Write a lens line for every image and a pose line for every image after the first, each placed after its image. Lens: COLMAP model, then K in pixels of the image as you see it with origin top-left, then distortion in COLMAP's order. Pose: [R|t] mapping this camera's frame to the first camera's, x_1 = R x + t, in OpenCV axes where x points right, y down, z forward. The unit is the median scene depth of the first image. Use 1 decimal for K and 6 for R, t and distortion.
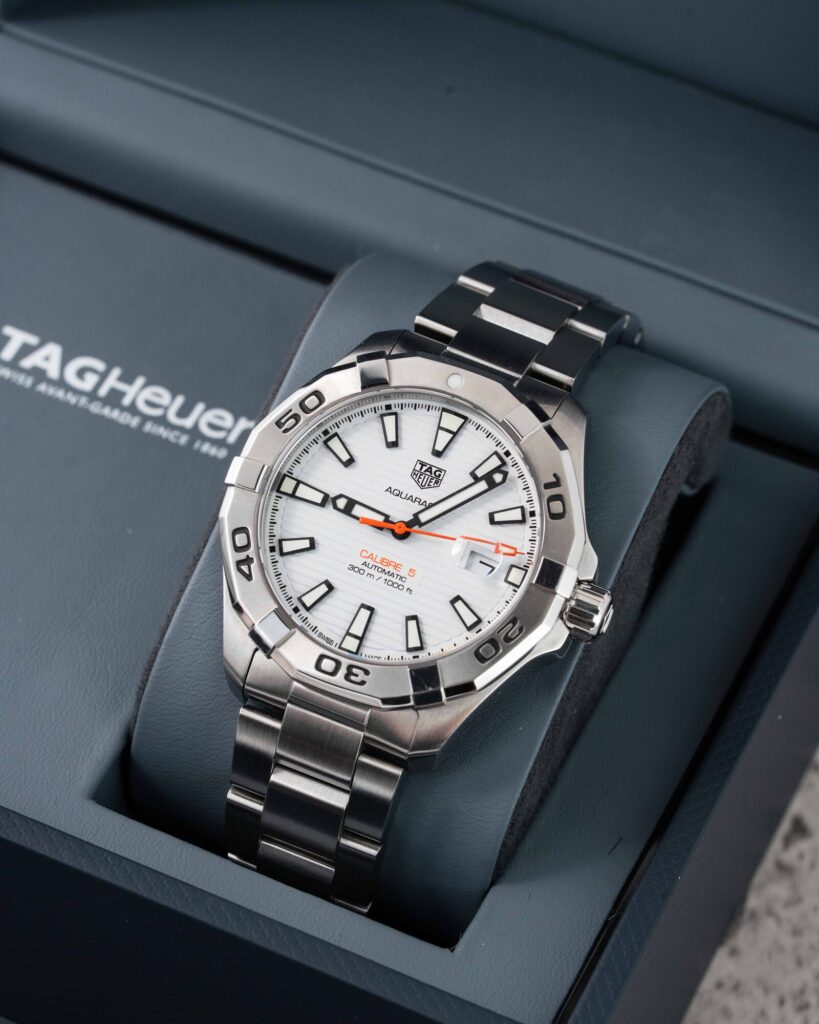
lens RADIAL K [[4704.3, 0, 406.6], [0, 4704.3, 509.6], [0, 0, 1]] dist [-0.089197, 0.000000]
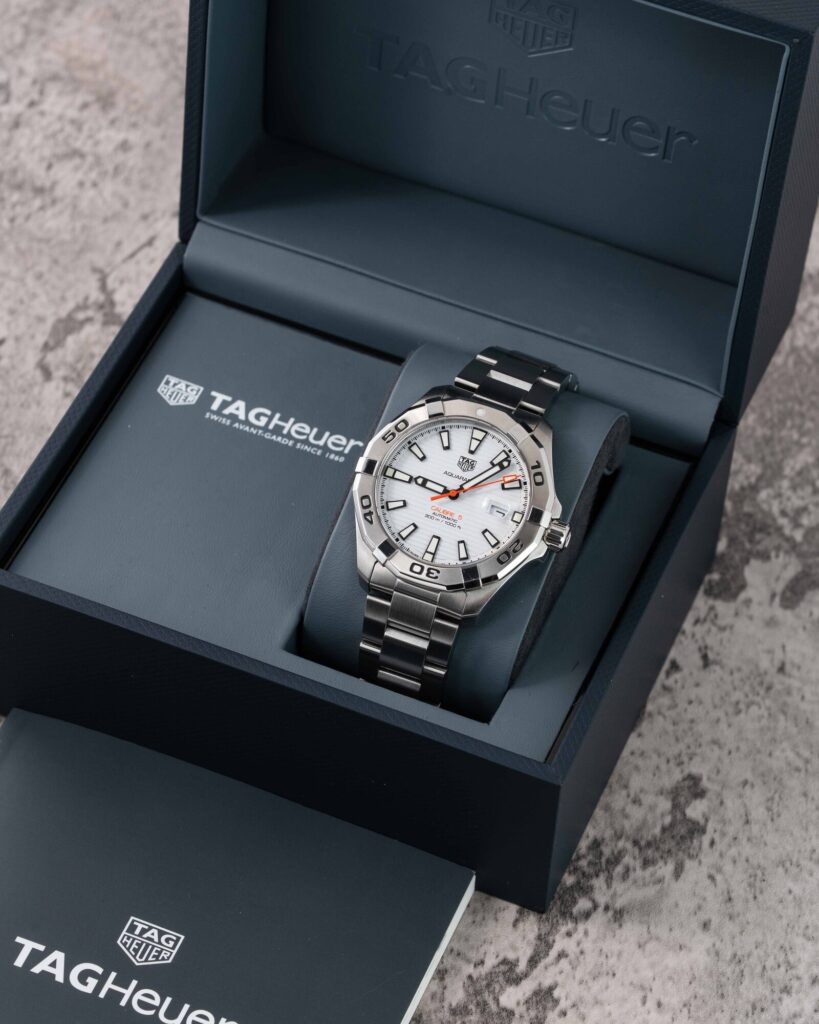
lens RADIAL K [[4704.3, 0, 411.6], [0, 4704.3, 513.3], [0, 0, 1]] dist [-0.089197, 0.000000]
pose [[0.998923, -0.028559, 0.036574, -0.083526], [0.029275, 0.999387, -0.019204, 0.045809], [-0.036003, 0.020254, 0.999146, -0.813421]]
